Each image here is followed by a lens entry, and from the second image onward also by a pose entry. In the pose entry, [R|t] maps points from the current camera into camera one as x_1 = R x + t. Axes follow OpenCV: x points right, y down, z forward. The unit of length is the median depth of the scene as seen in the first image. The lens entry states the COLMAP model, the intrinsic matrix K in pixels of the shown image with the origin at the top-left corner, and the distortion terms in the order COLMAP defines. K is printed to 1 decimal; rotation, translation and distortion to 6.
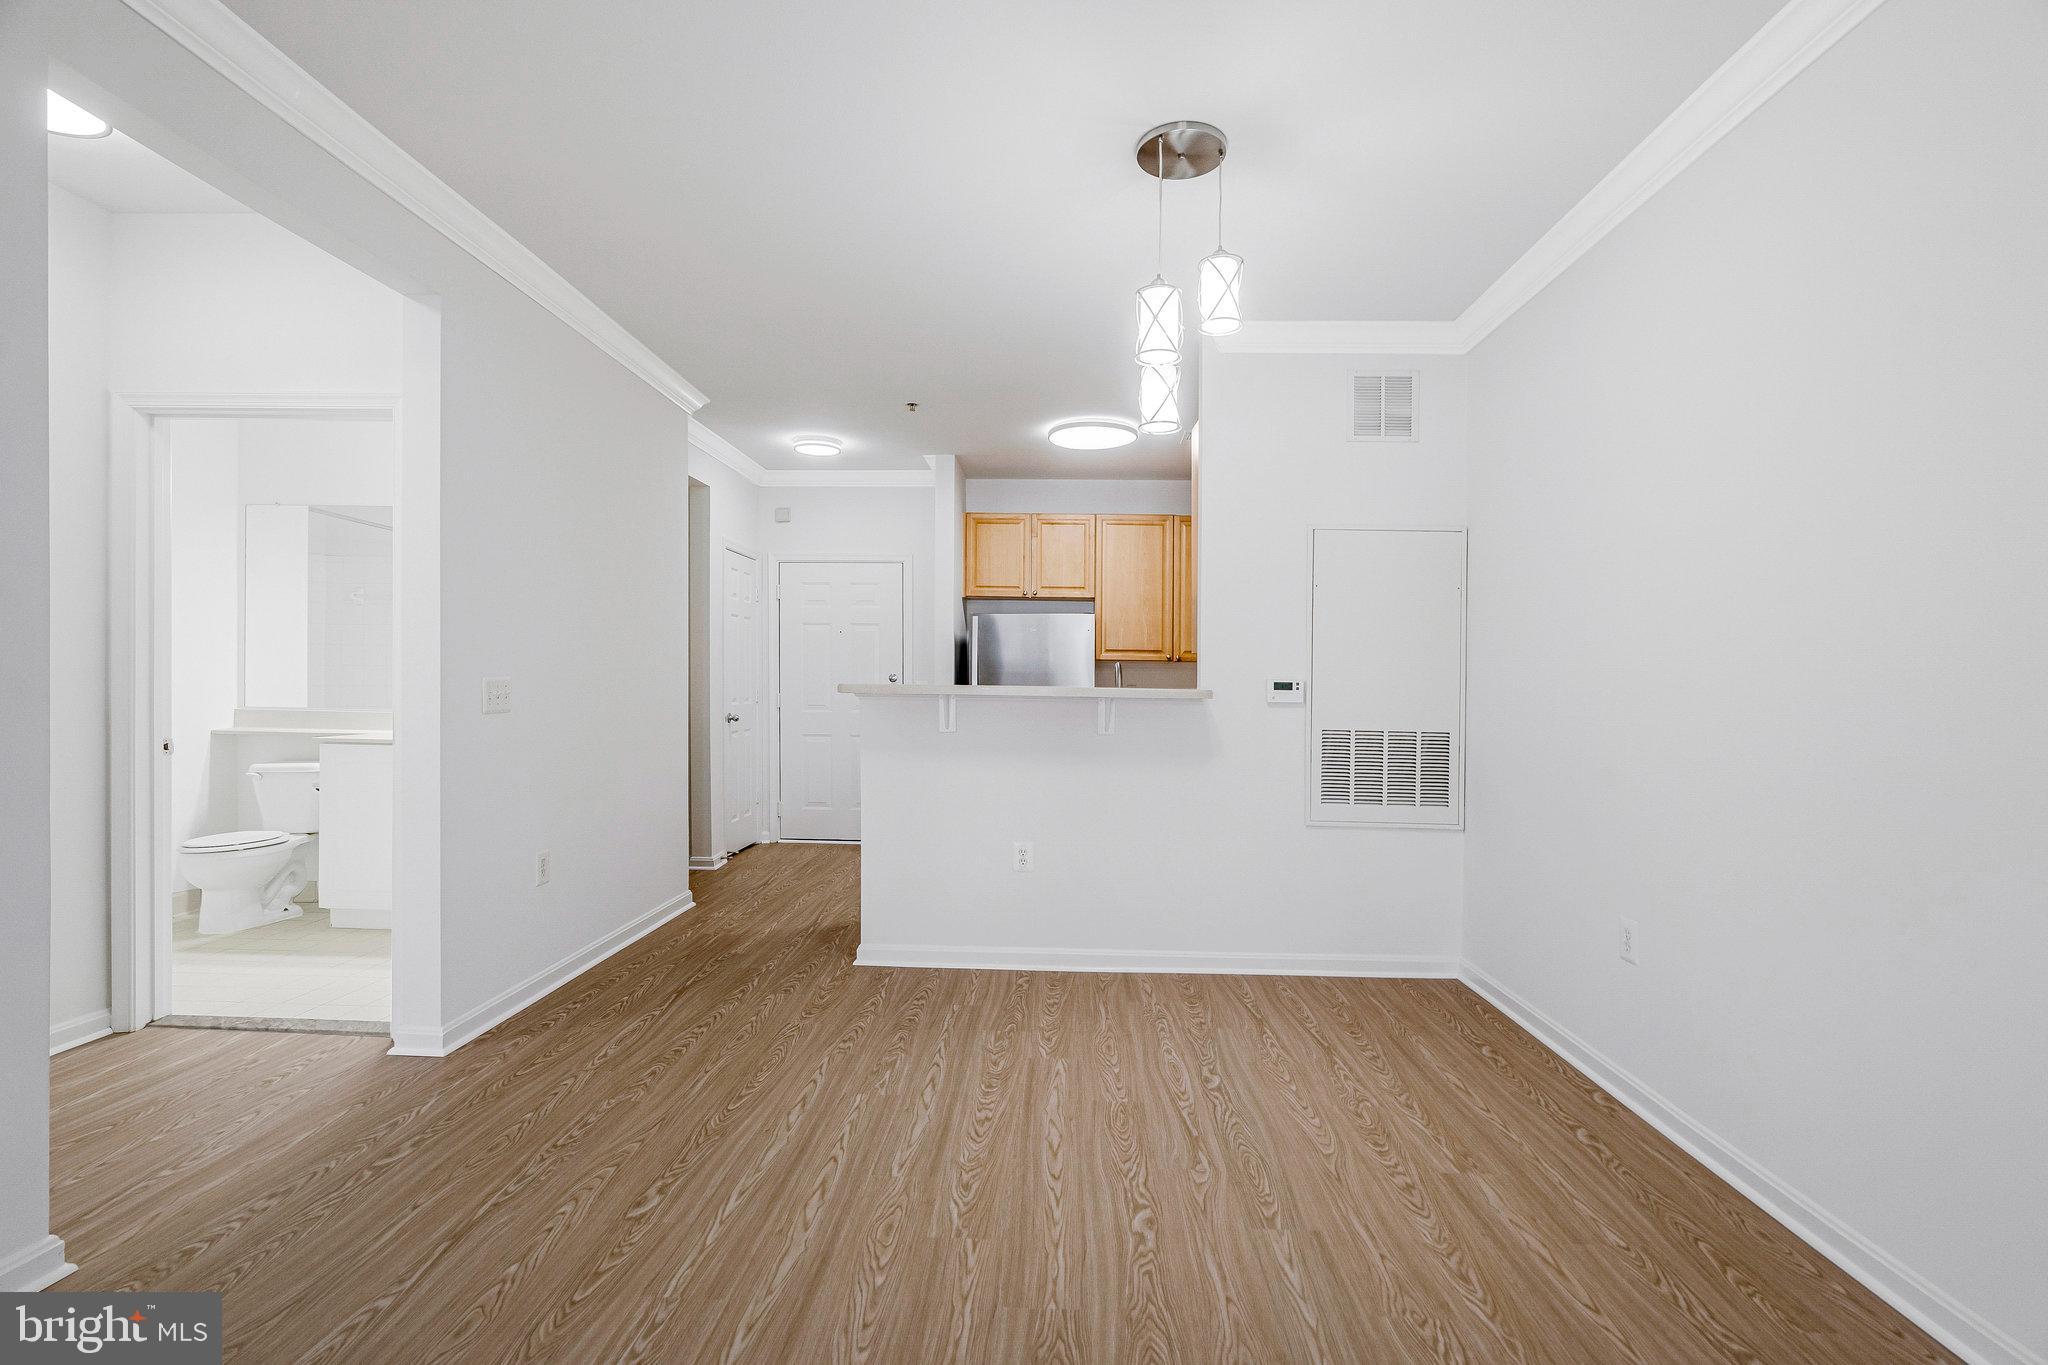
lens RADIAL K [[915.6, 0, 1045.9], [0, 915.6, 692.6], [0, 0, 1]] dist [-0.002580, 0.000704]
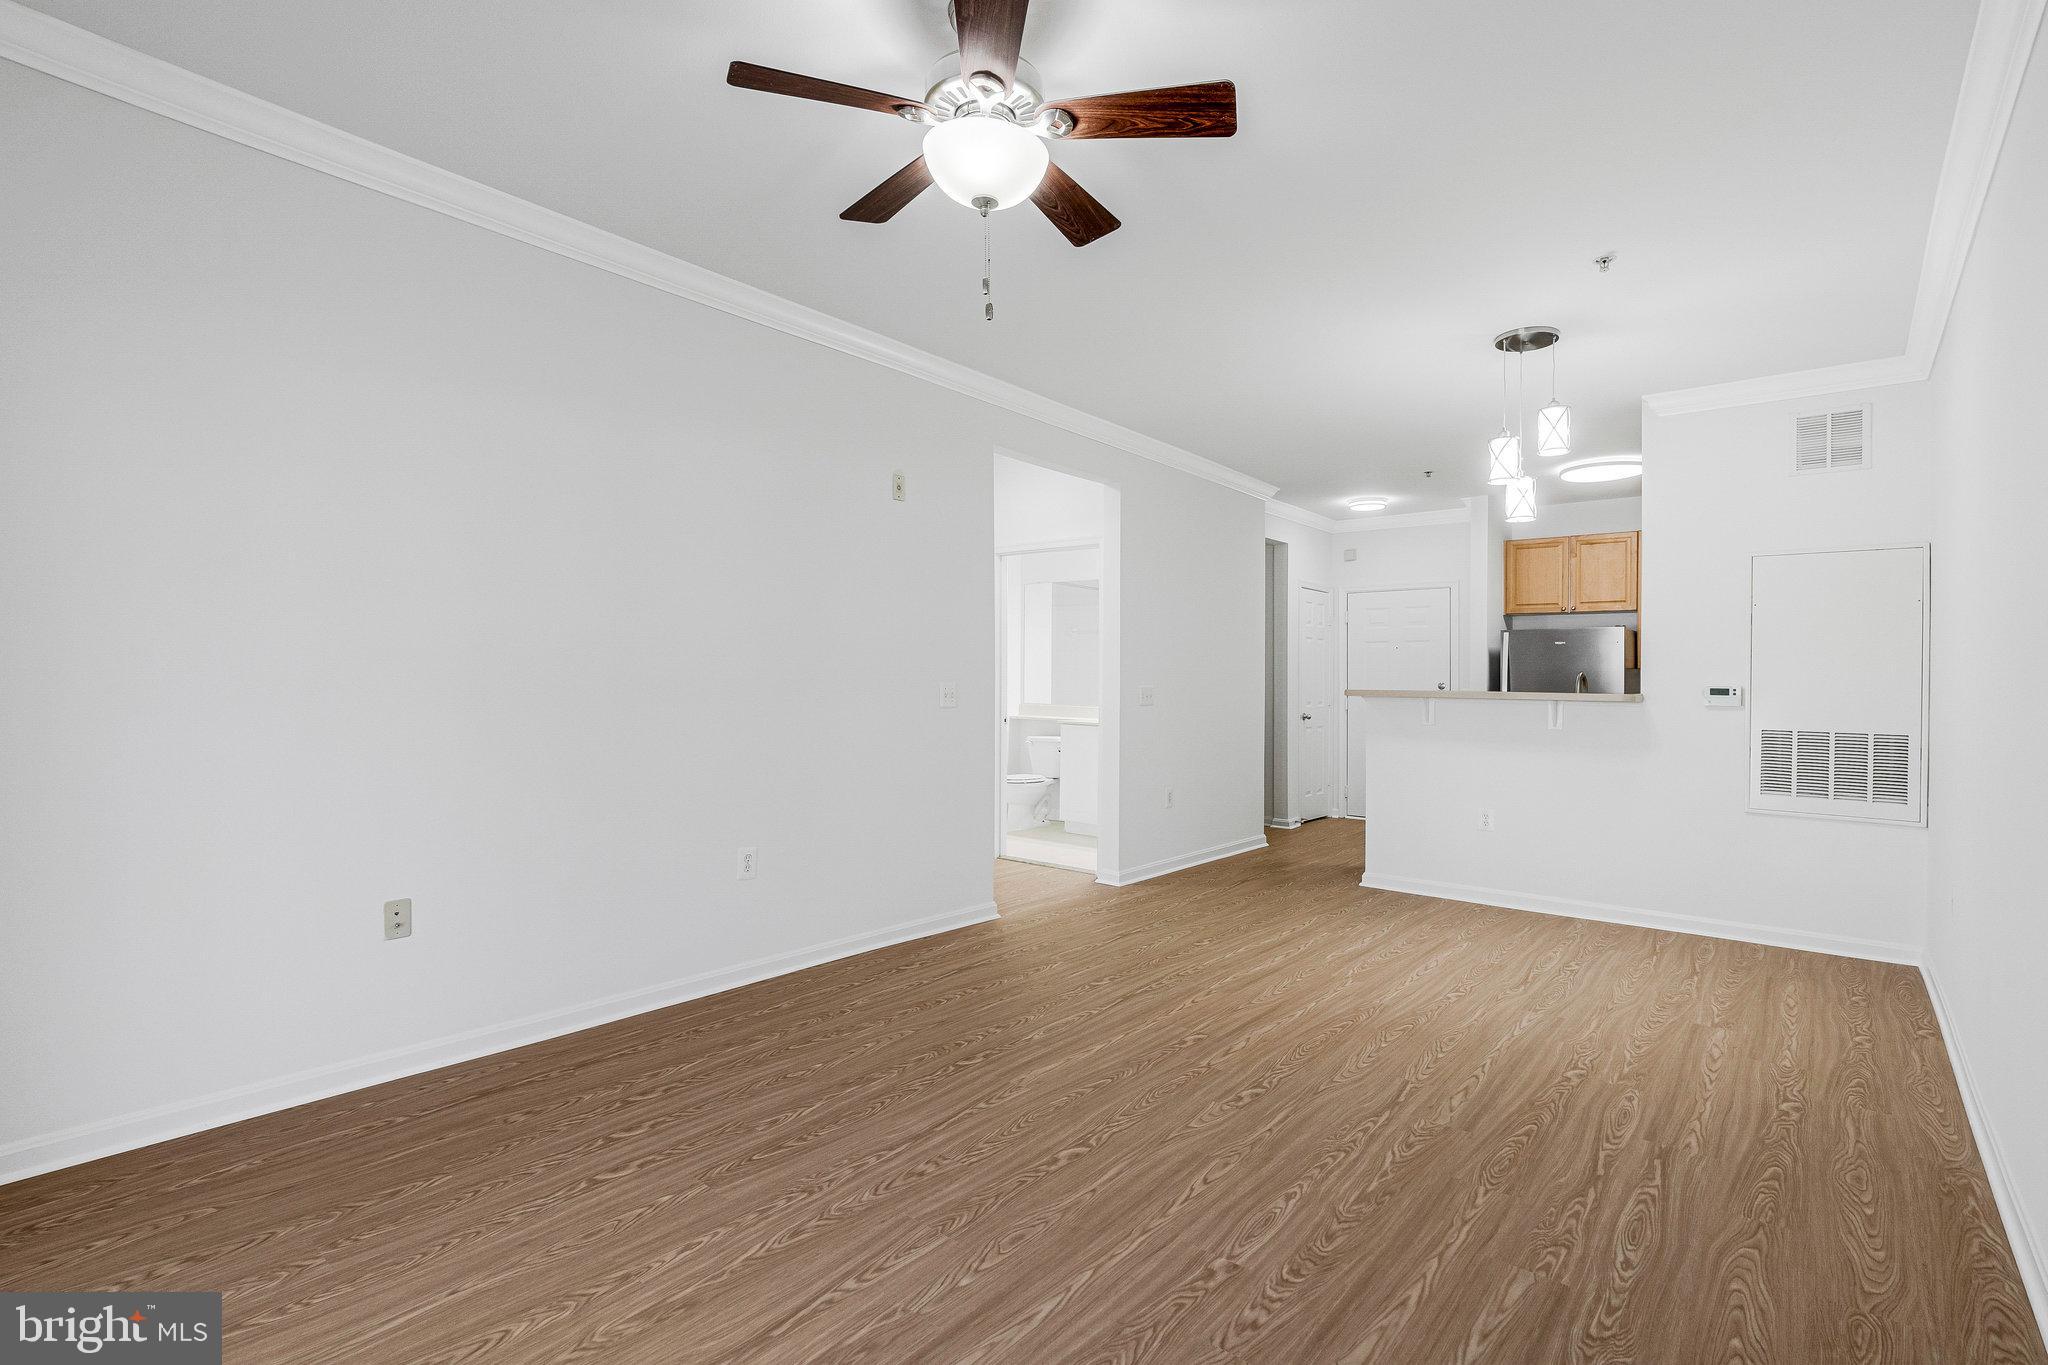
lens RADIAL K [[979.6, 0, 1052.4], [0, 979.6, 690.4], [0, 0, 1]] dist [0.001014, 0.000524]
pose [[0.795536, 0.000888, -0.605905, 0.340215], [-0.008966, 0.999907, -0.010307, 0.012332], [0.605840, 0.013632, 0.795470, -0.520773]]
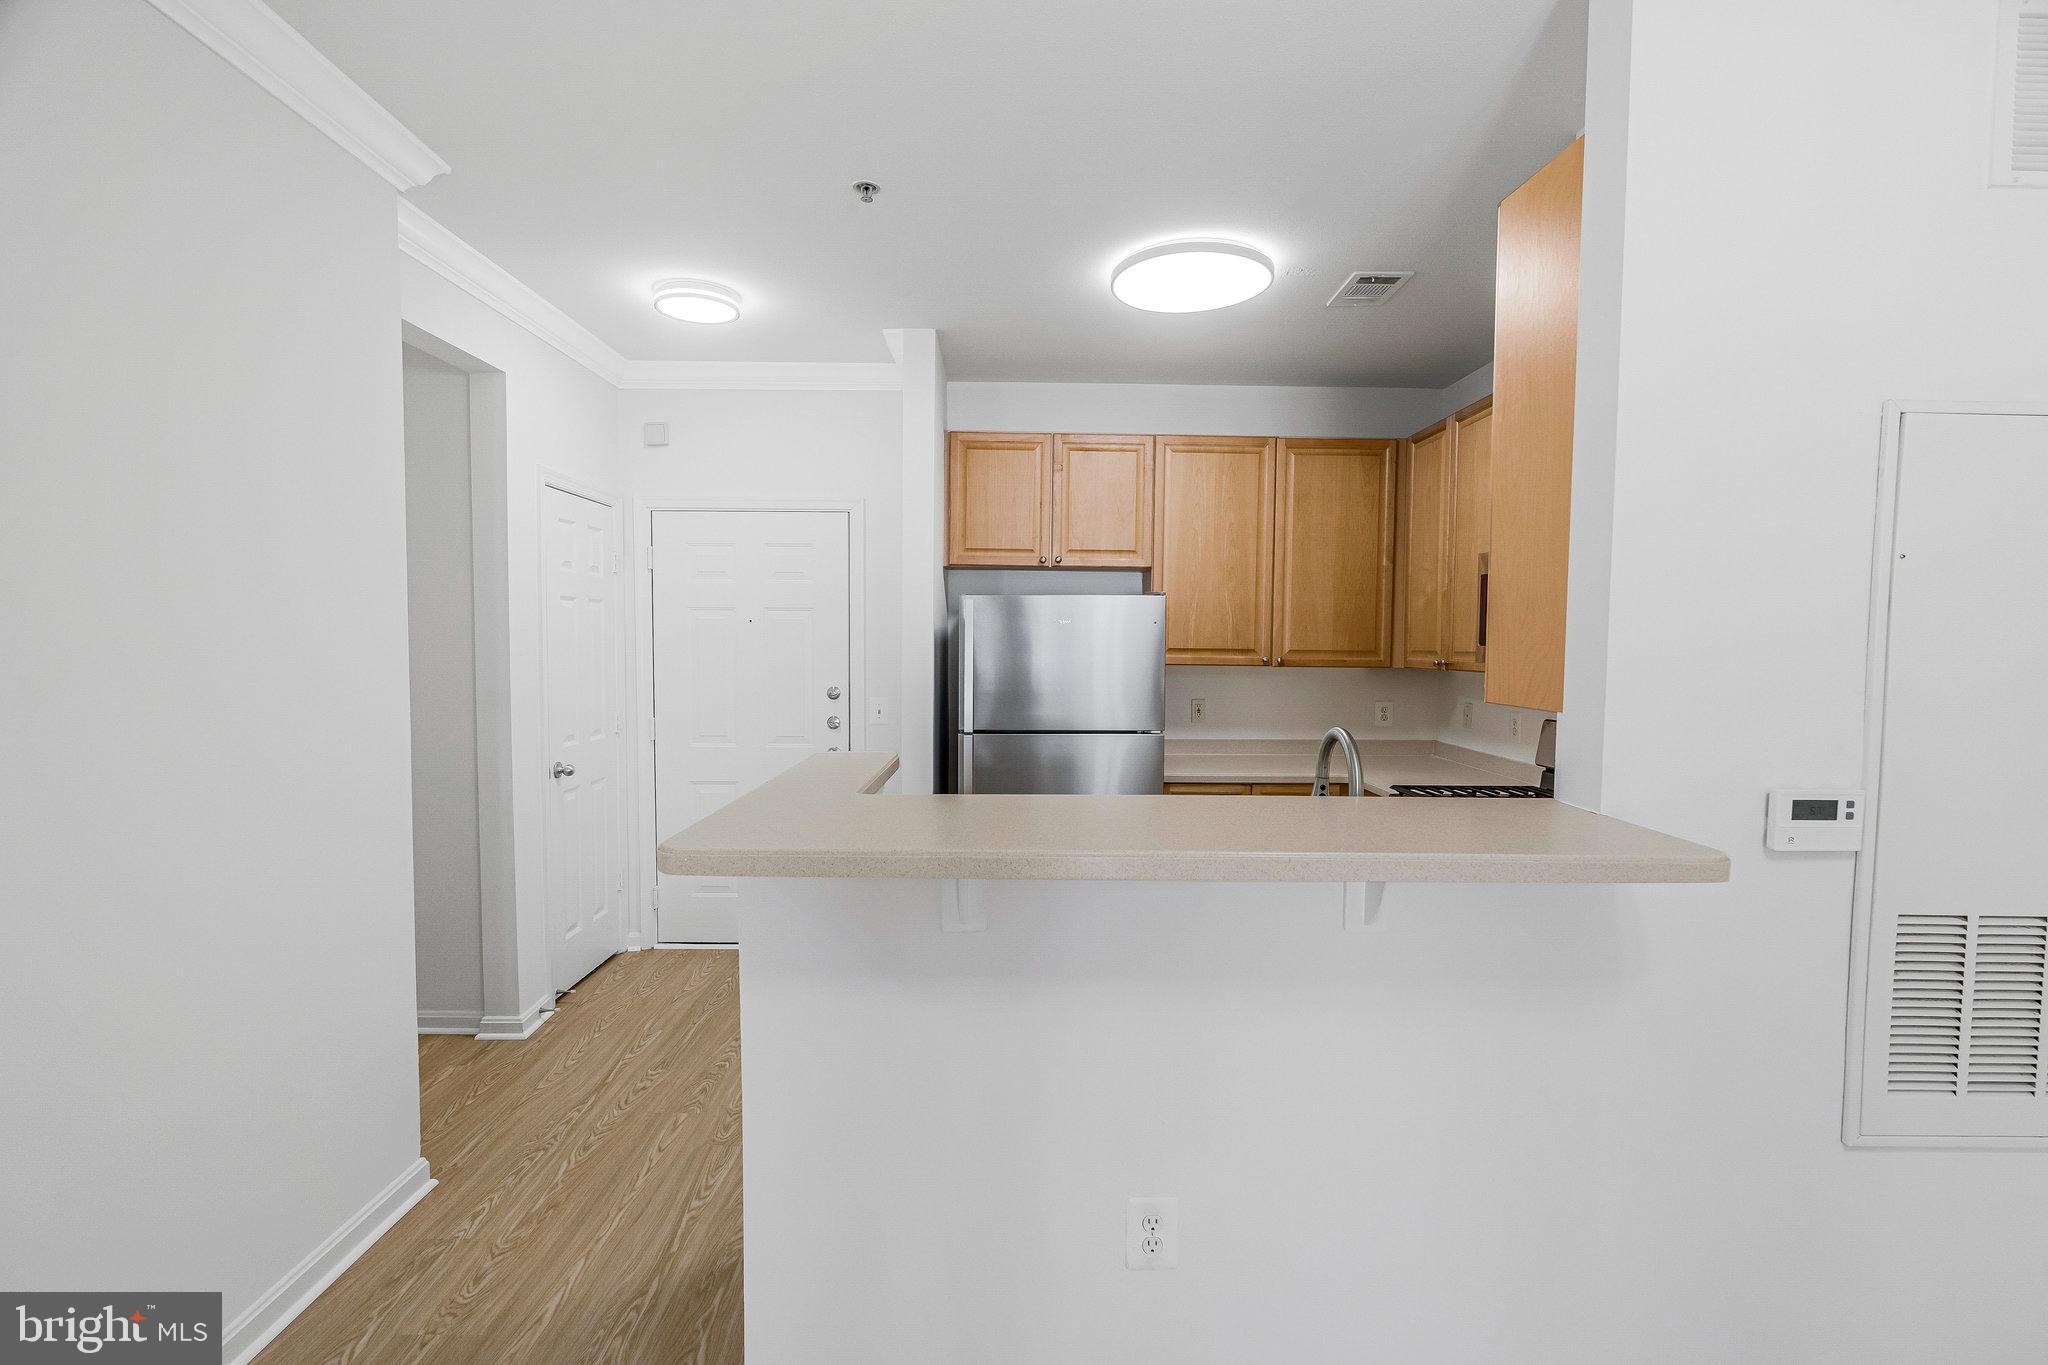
lens RADIAL K [[908.5, 0, 1025.7], [0, 908.5, 675.7], [0, 0, 1]] dist [-0.000871, 0.000160]
pose [[0.999389, -0.001279, 0.034930, -0.094910], [0.000404, 0.999687, 0.025030, -0.074220], [-0.034951, -0.025001, 0.999076, 0.621961]]
